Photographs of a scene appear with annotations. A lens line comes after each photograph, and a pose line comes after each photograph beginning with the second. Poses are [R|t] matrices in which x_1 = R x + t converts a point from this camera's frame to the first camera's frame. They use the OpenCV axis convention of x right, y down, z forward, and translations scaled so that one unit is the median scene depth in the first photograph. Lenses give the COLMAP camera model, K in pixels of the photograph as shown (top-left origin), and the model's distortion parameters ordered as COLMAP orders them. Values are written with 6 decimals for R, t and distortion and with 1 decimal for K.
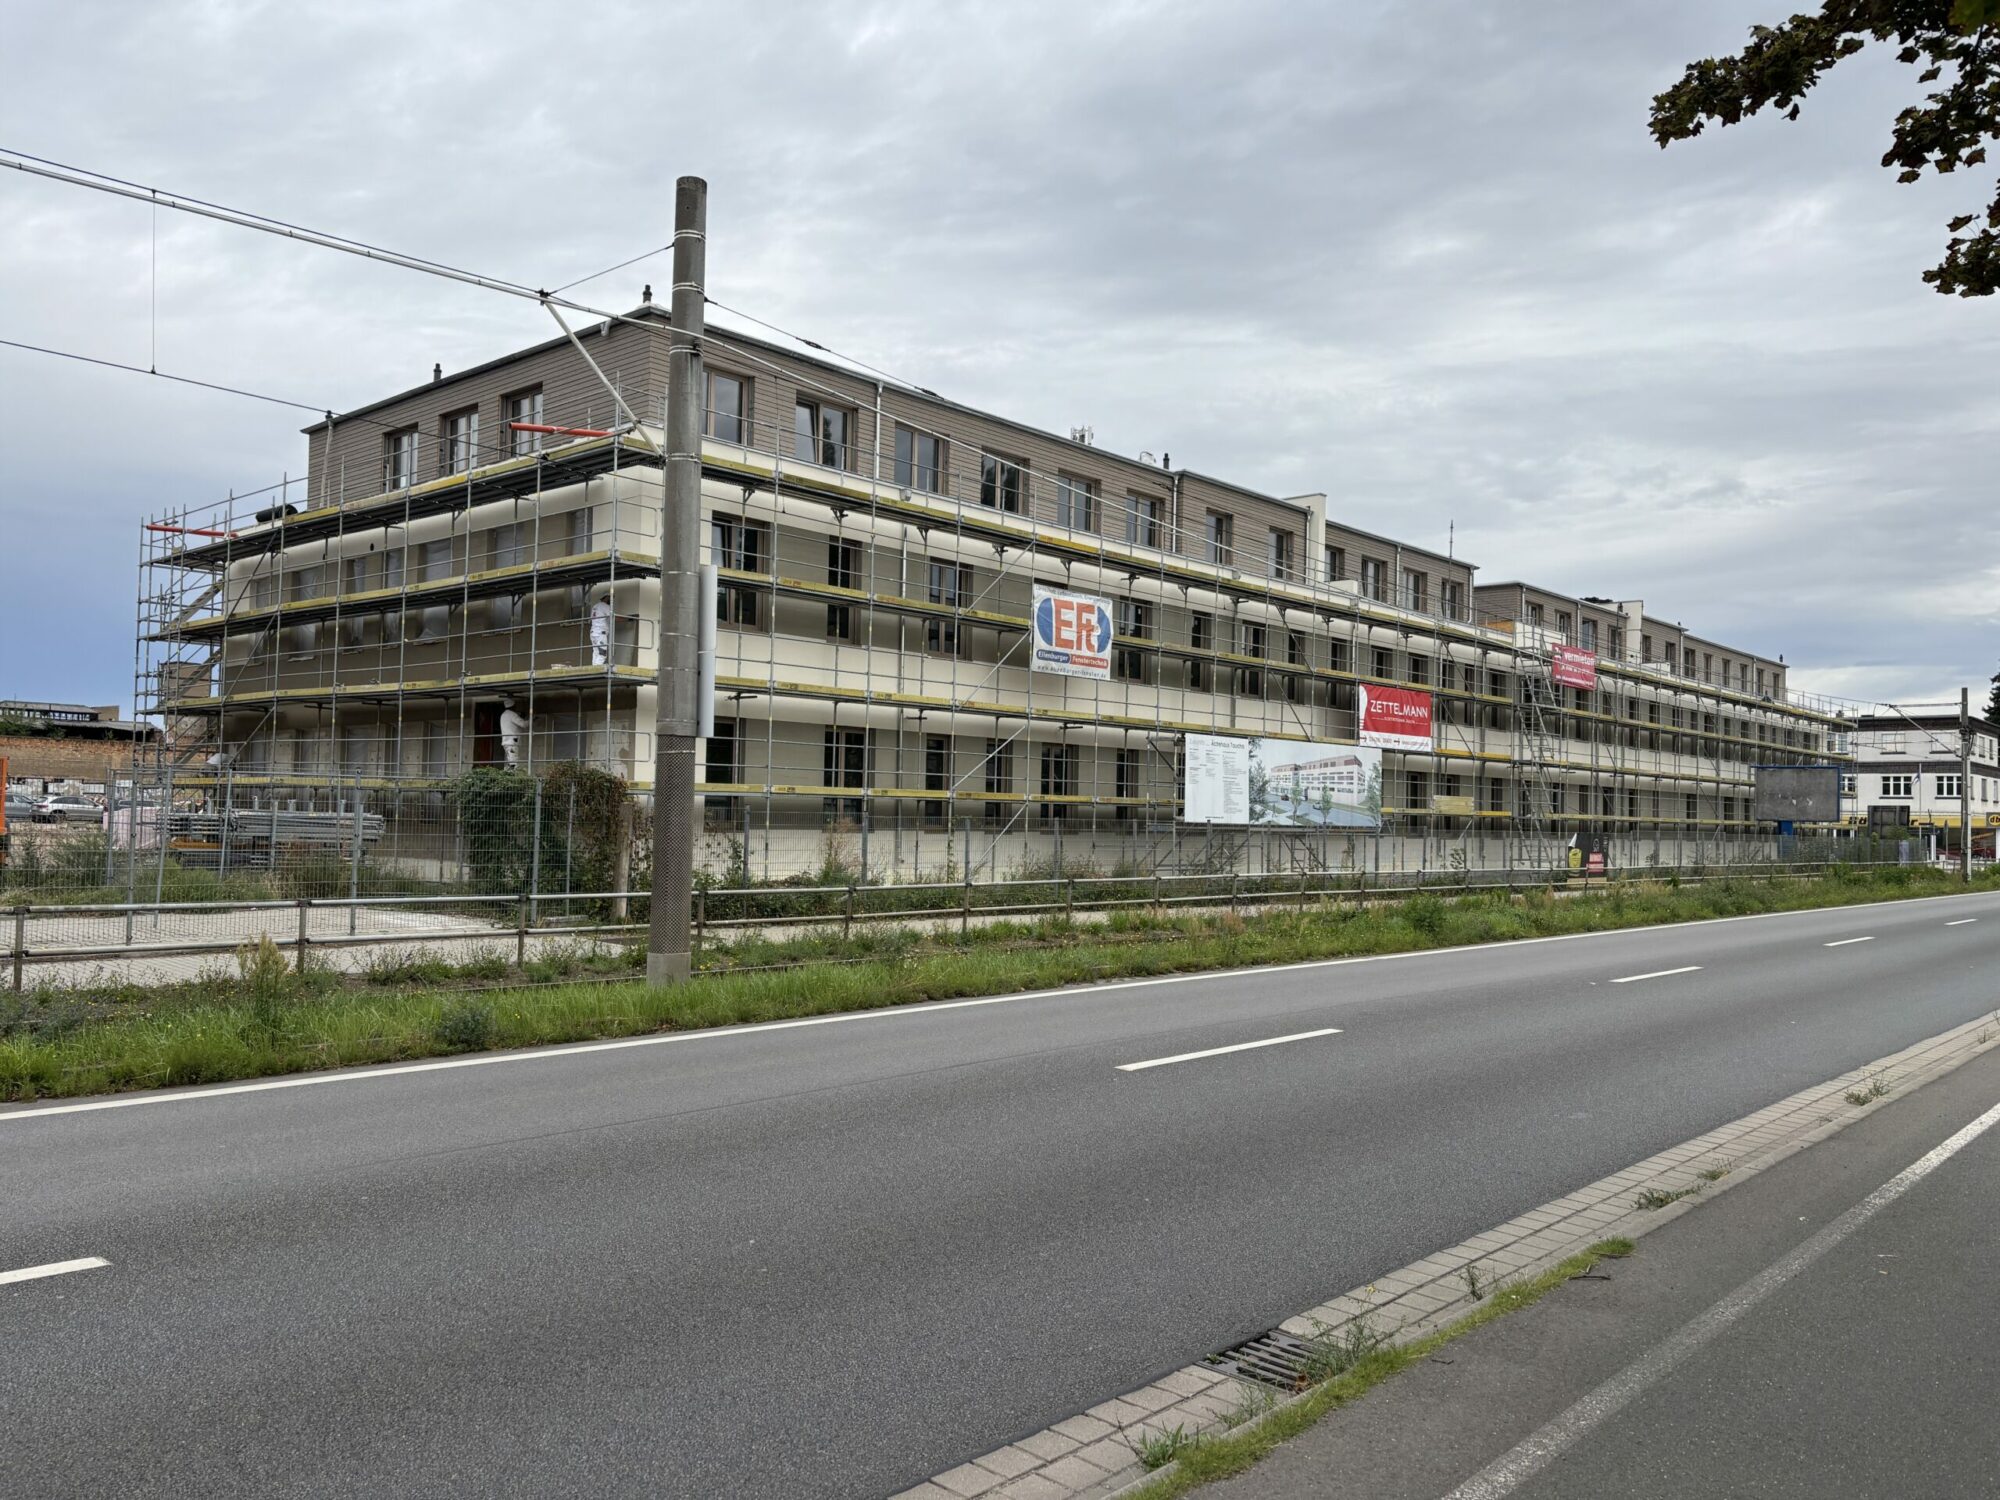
lens RADIAL K [[1493.2, 0, 1000.0], [0, 1493.2, 750.0], [0, 0, 1]] dist [0.097080, -0.000245]
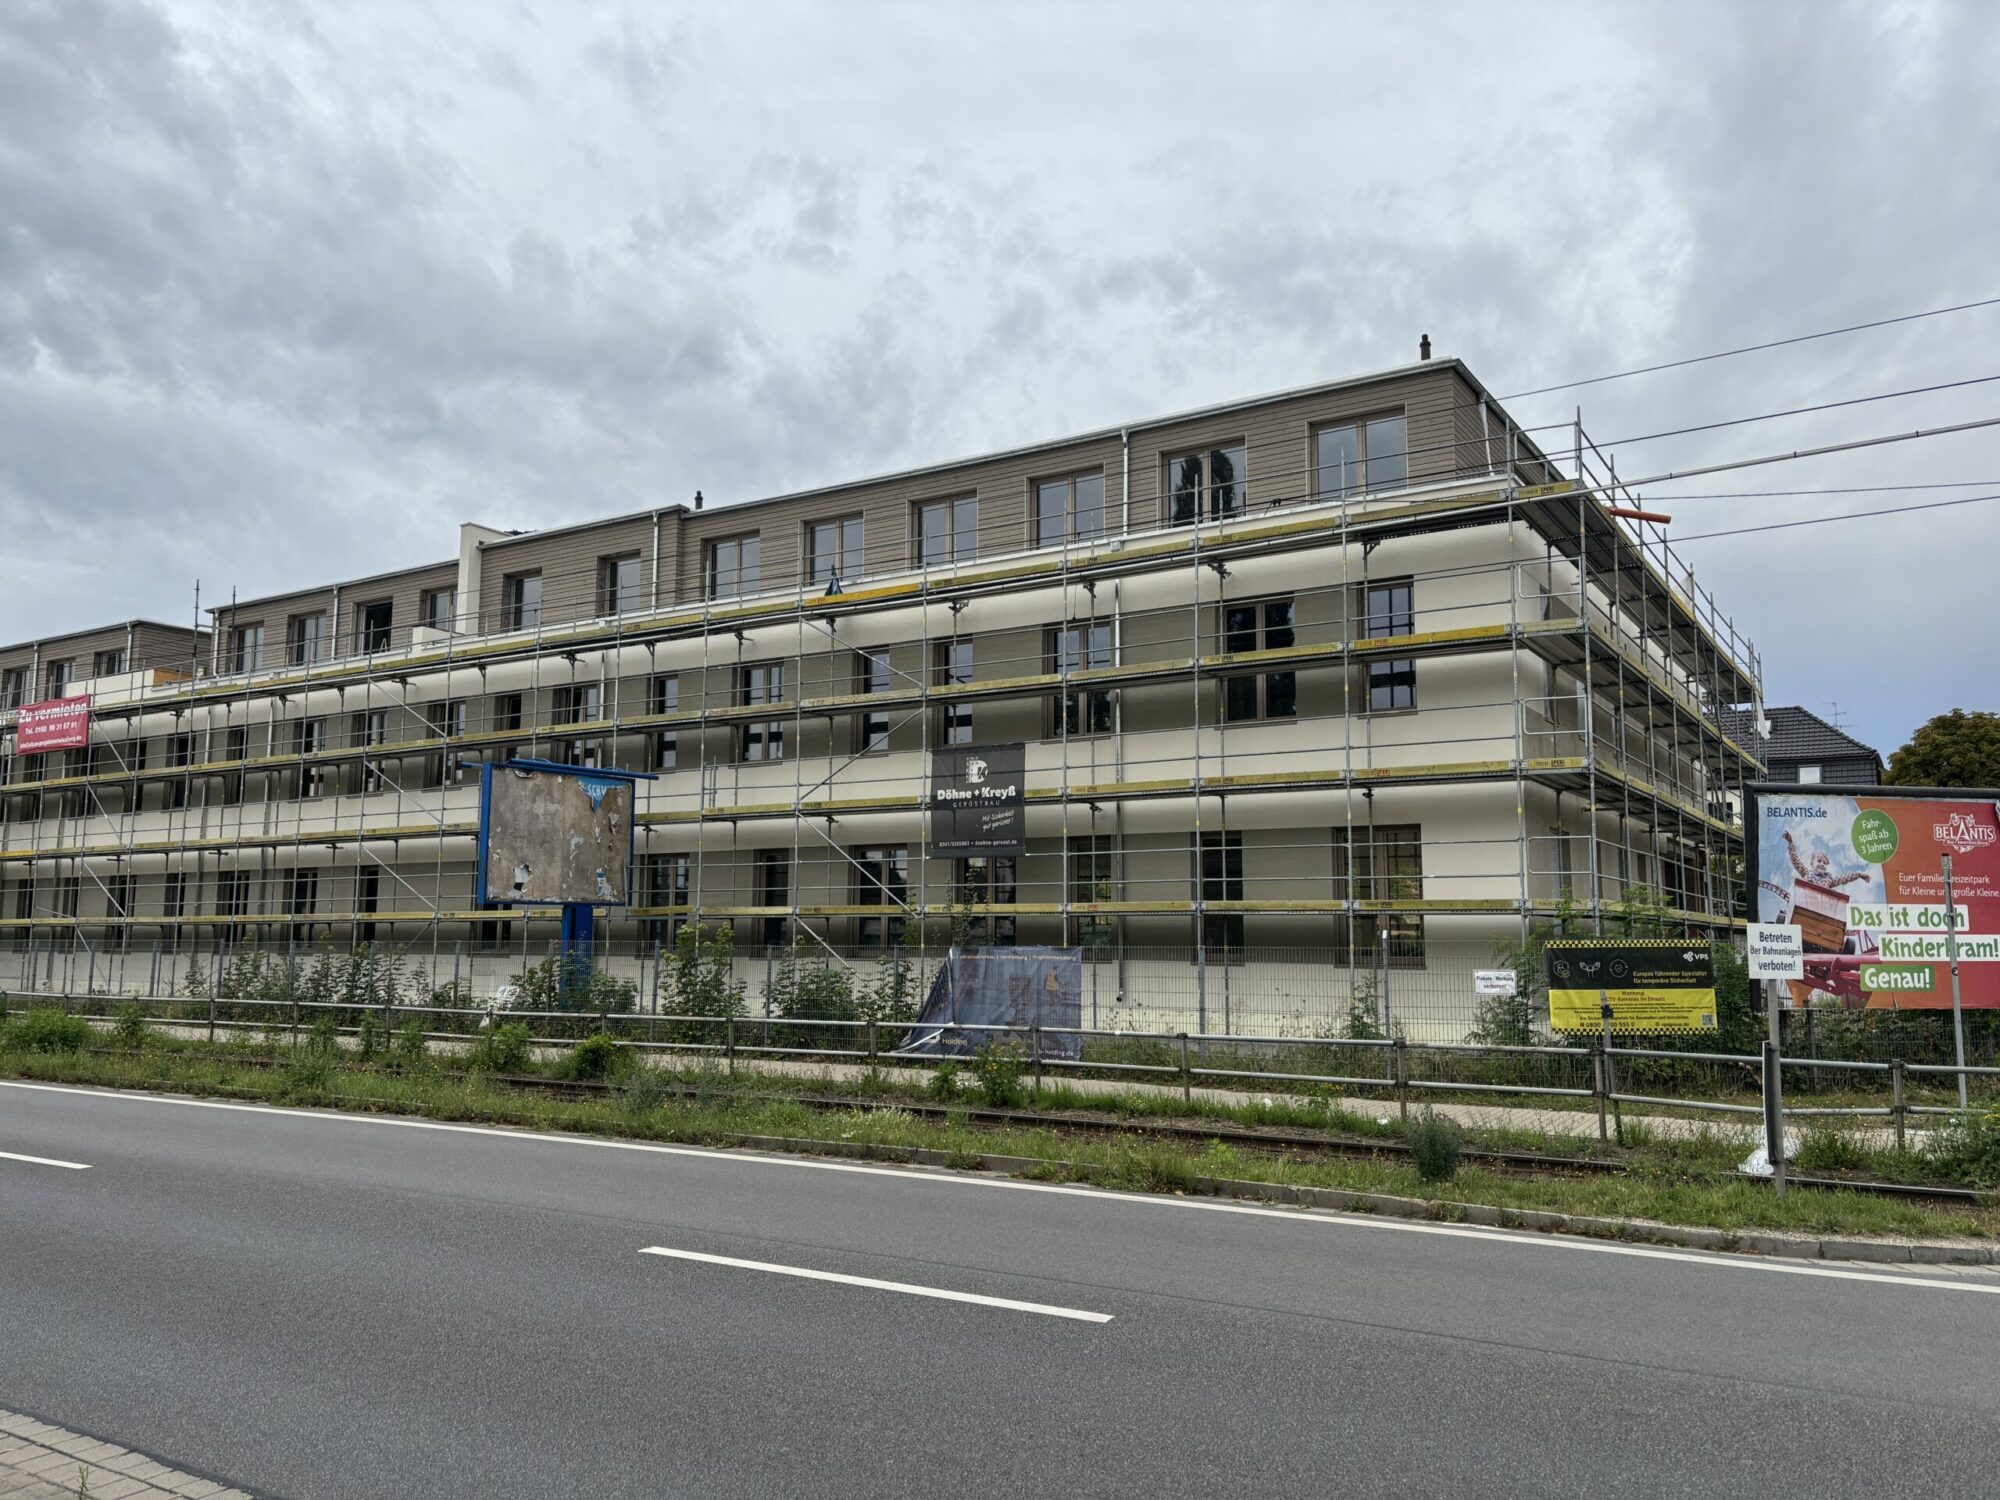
lens RADIAL K [[1507.3, 0, 1000.9], [0, 1507.3, 682.9], [0, 0, 1]] dist [0.027461, -0.002143]
pose [[0.150995, -0.182594, -0.971525, 1.109572], [0.043308, 0.983071, -0.178033, 0.076238], [0.987585, -0.015193, 0.156346, 1.246937]]
